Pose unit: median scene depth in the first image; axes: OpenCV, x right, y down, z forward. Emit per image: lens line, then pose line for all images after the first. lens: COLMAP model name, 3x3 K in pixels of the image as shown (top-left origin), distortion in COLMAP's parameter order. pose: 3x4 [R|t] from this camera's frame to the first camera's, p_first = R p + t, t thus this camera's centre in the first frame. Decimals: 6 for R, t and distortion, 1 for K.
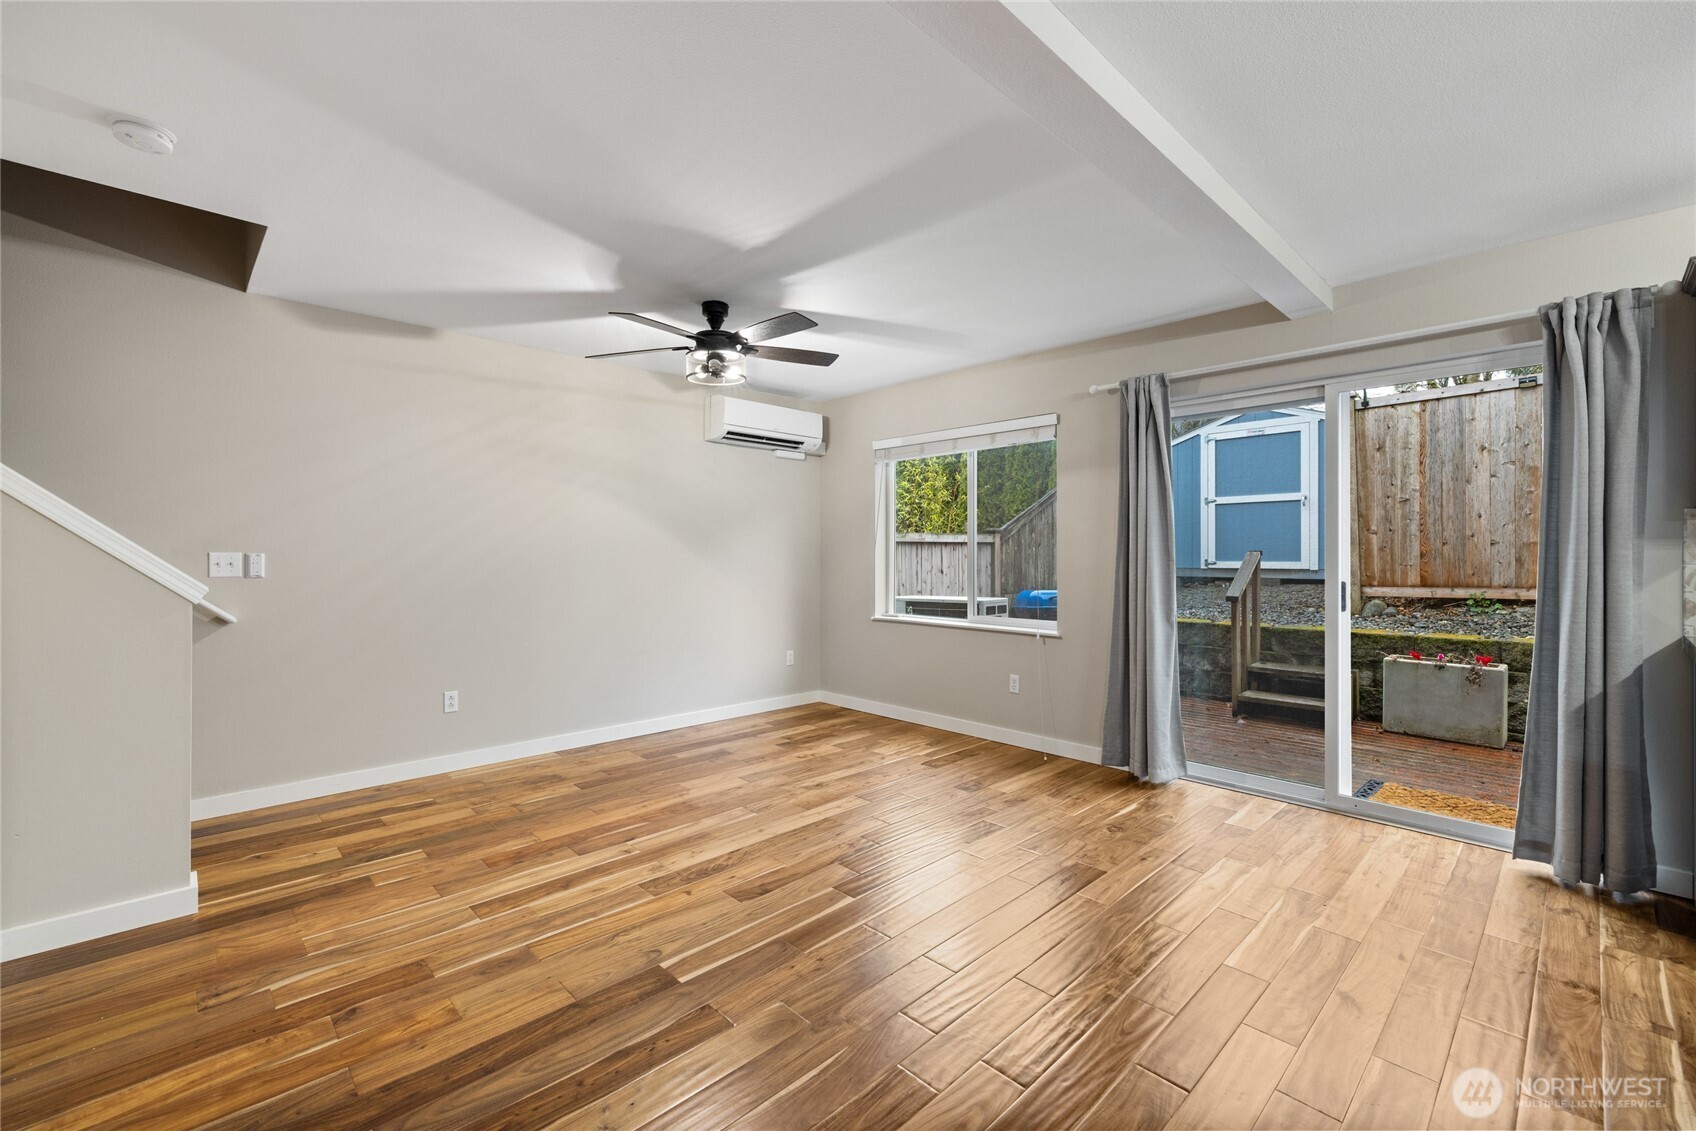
lens RADIAL K [[713.9, 0, 831.5], [0, 713.9, 555.1], [0, 0, 1]] dist [0.001073, 0.000734]
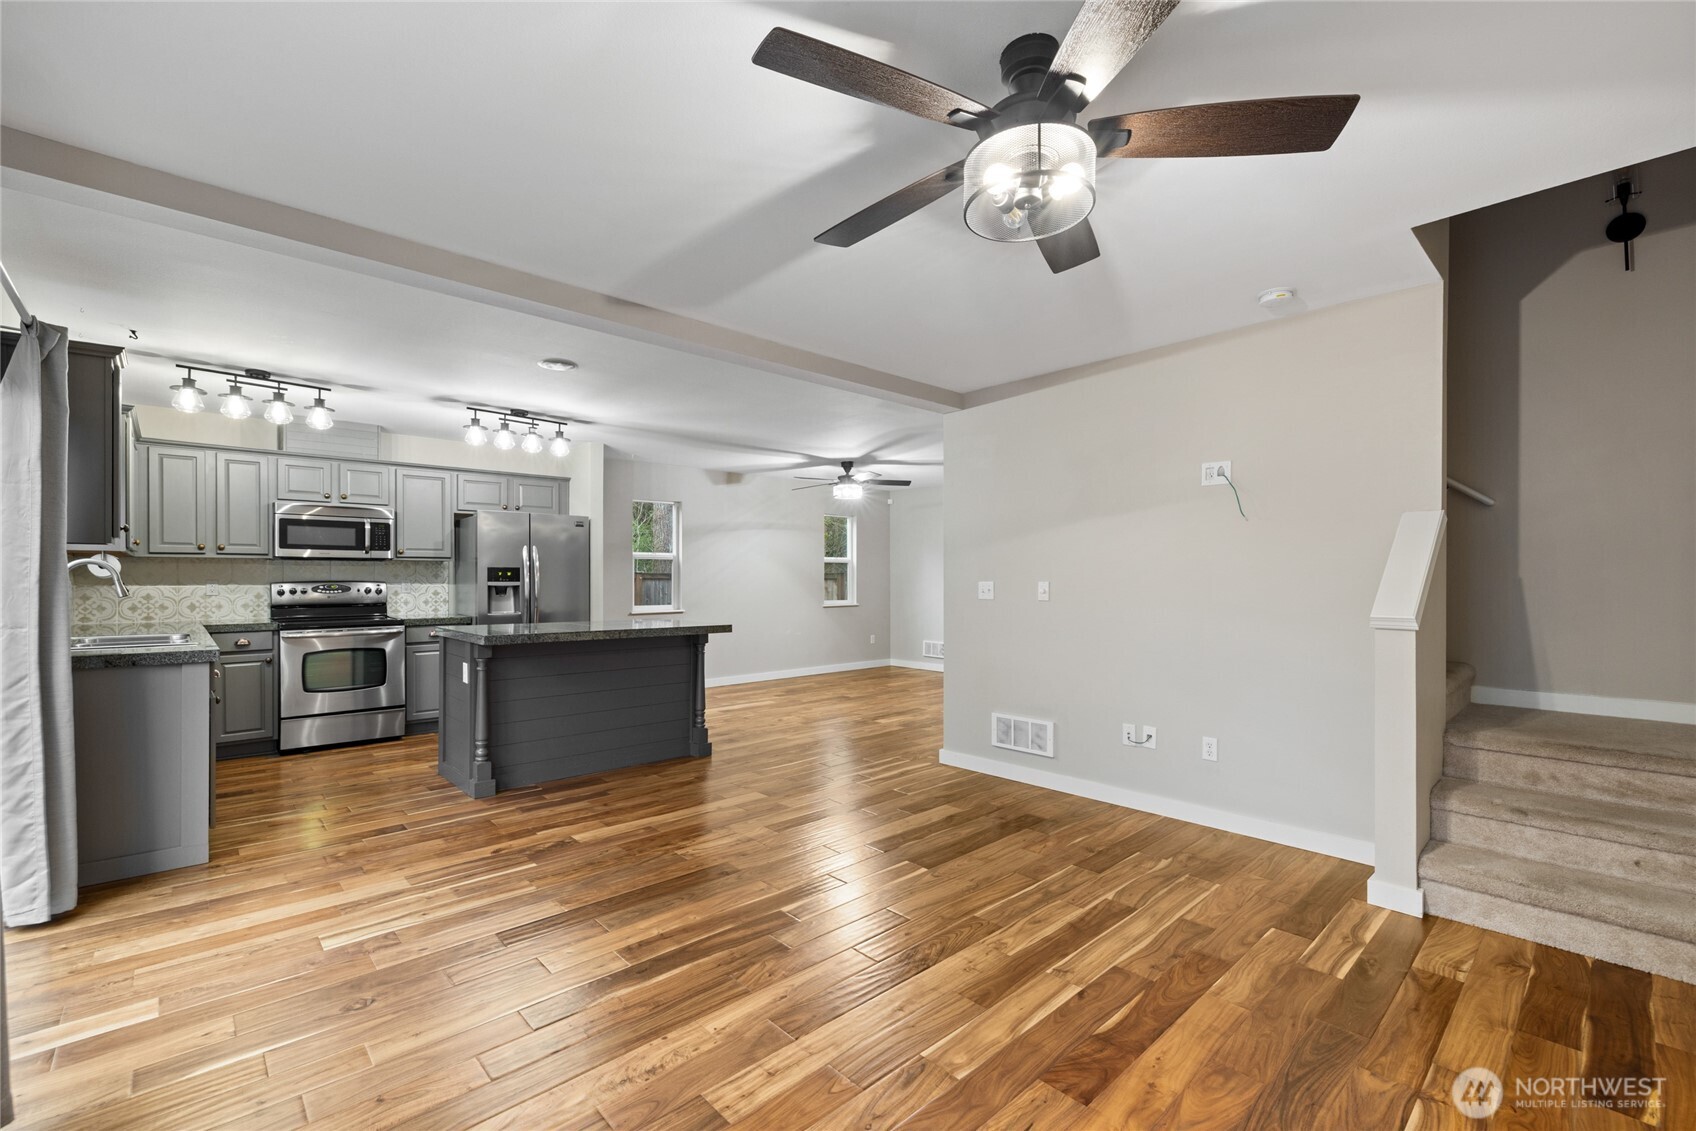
lens RADIAL K [[713.9, 0, 825.2], [0, 713.9, 586.6], [0, 0, 1]] dist [0.001073, 0.000734]
pose [[-0.999875, -0.000784, 0.015802, -0.031589], [-0.000546, 0.999886, 0.015074, -0.008399], [-0.015812, 0.015064, -0.999762, 1.301059]]
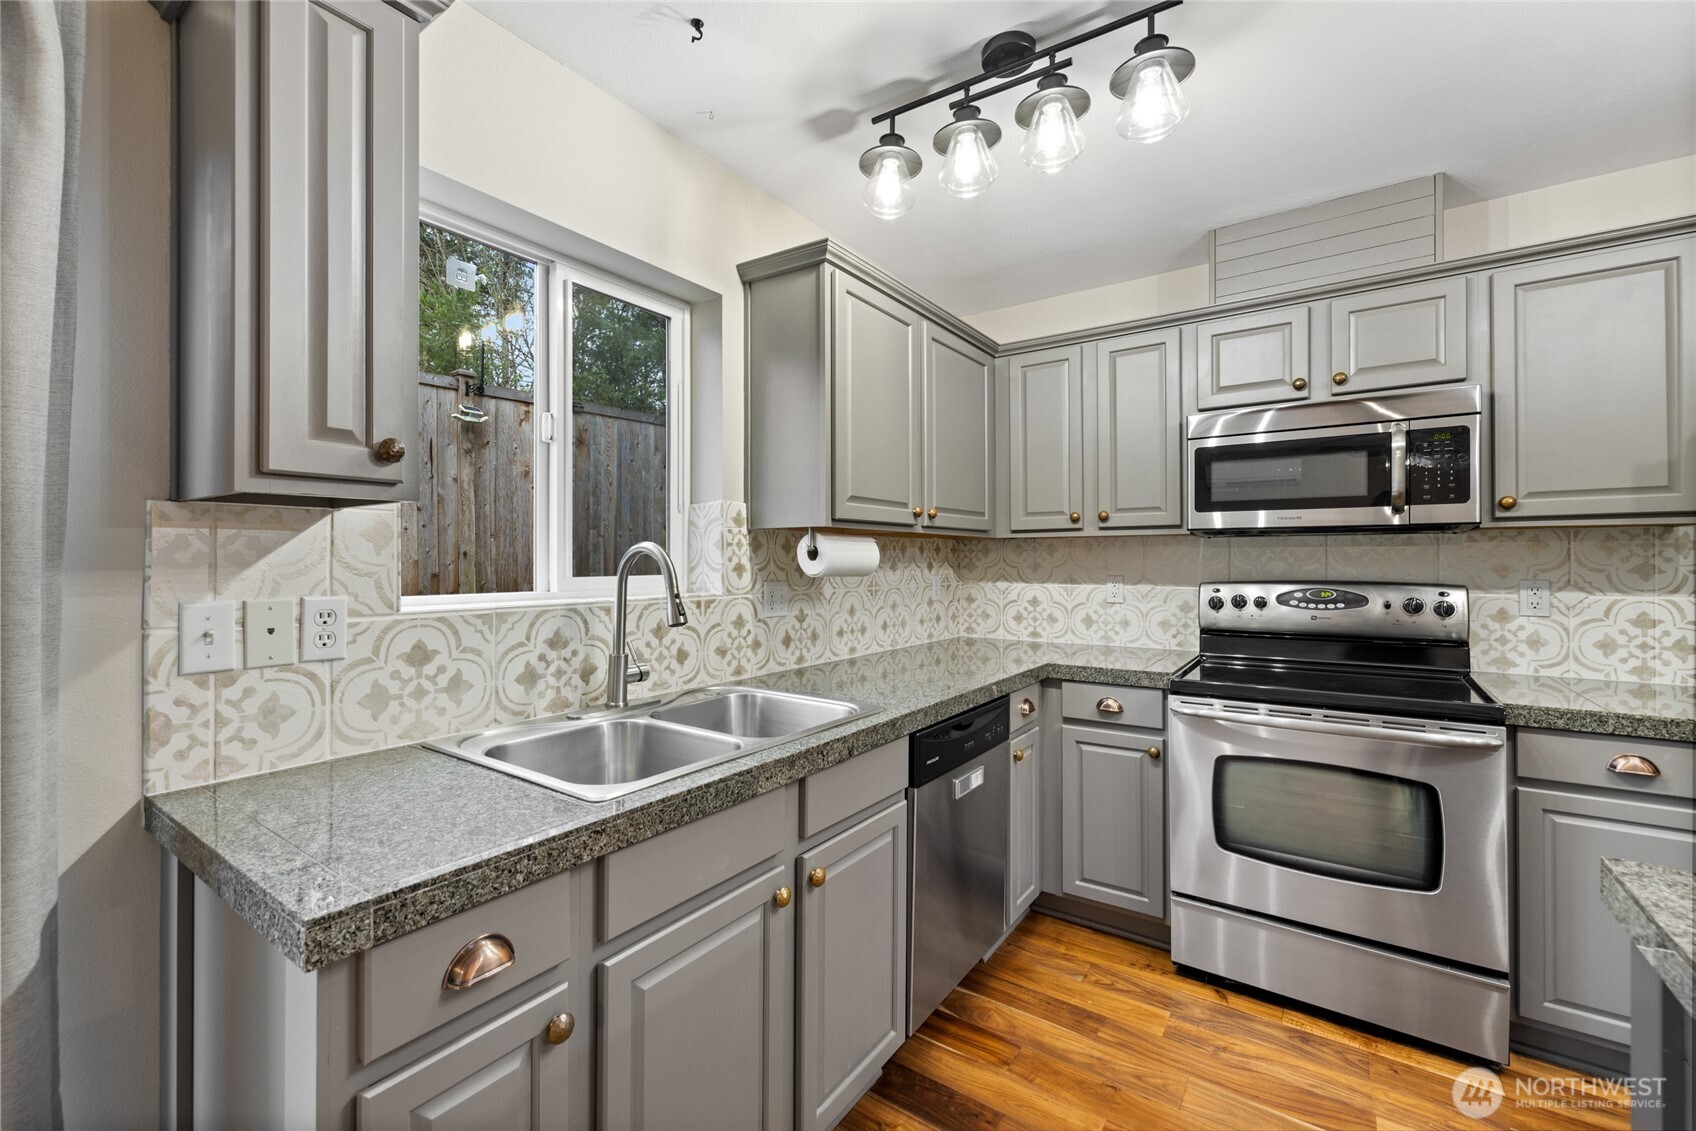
lens RADIAL K [[713.9, 0, 825.0], [0, 713.9, 556.3], [0, 0, 1]] dist [0.001073, 0.000734]
pose [[-0.186518, 0.006856, 0.982428, 0.443235], [0.003384, 0.999974, -0.006336, -0.017078], [-0.982446, 0.002143, -0.186537, 0.435033]]
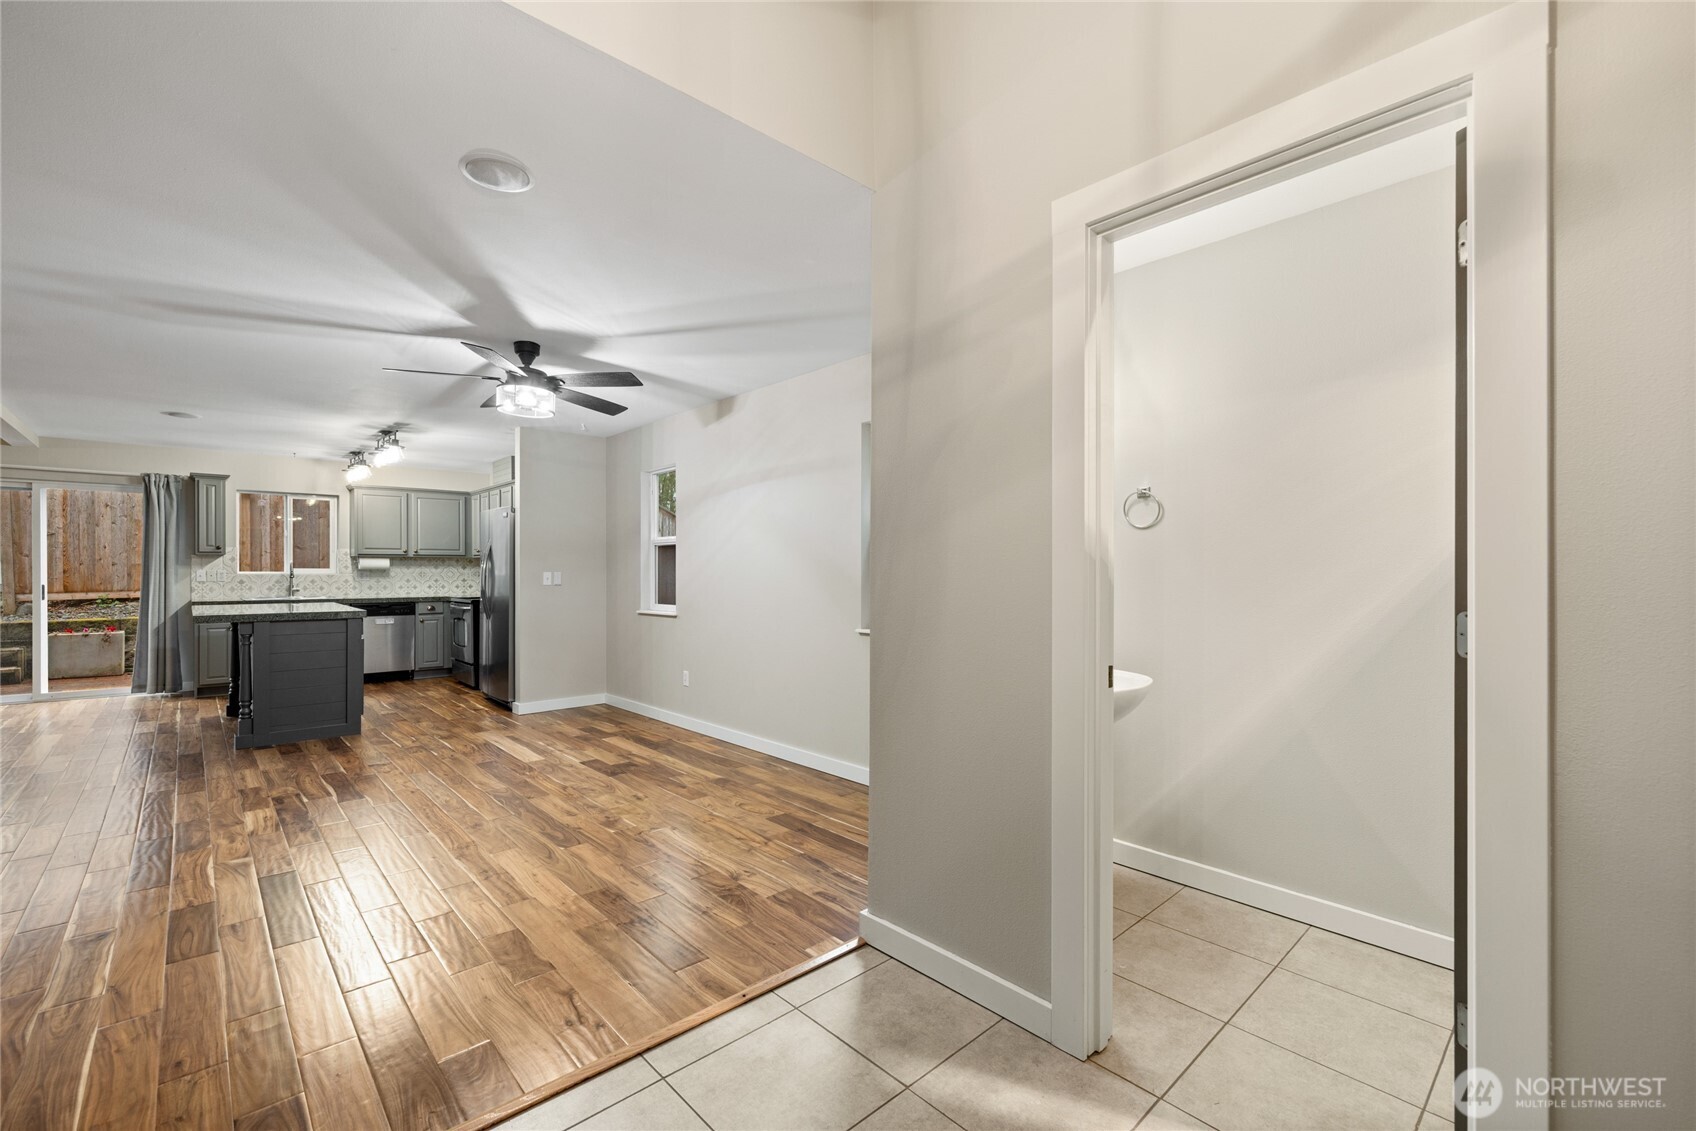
lens RADIAL K [[713.9, 0, 823.4], [0, 713.9, 573.7], [0, 0, 1]] dist [0.001073, 0.000734]
pose [[0.027685, -0.001947, 0.999615, -1.012993], [0.001013, 0.999998, 0.001919, 0.004959], [-0.999616, 0.000959, 0.027687, -1.019625]]
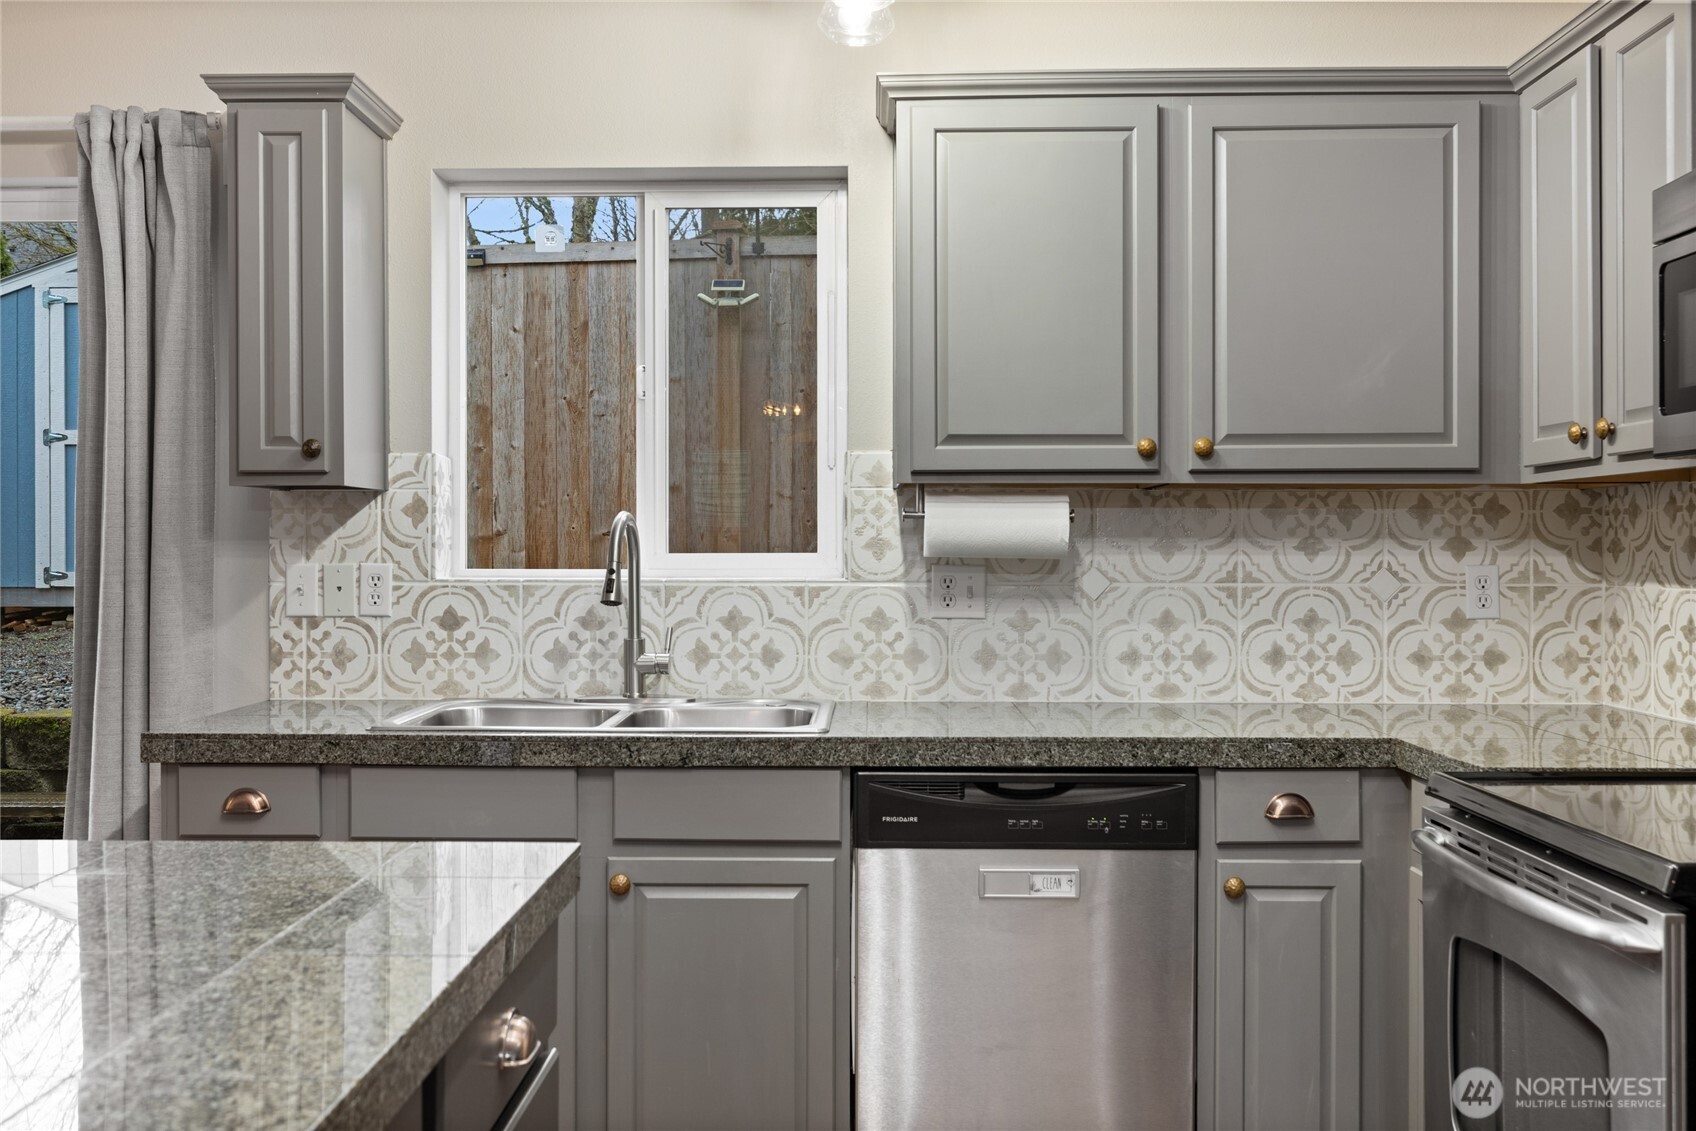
lens RADIAL K [[1646.1, 0, 838.4], [0, 1646.1, 570.5], [0, 0, 1]] dist [-0.000647, 0.000000]
pose [[0.701640, -0.008648, 0.712479, 0.340908], [0.000810, 0.999935, 0.011339, -0.007886], [-0.712531, -0.007379, 0.701602, -0.208805]]
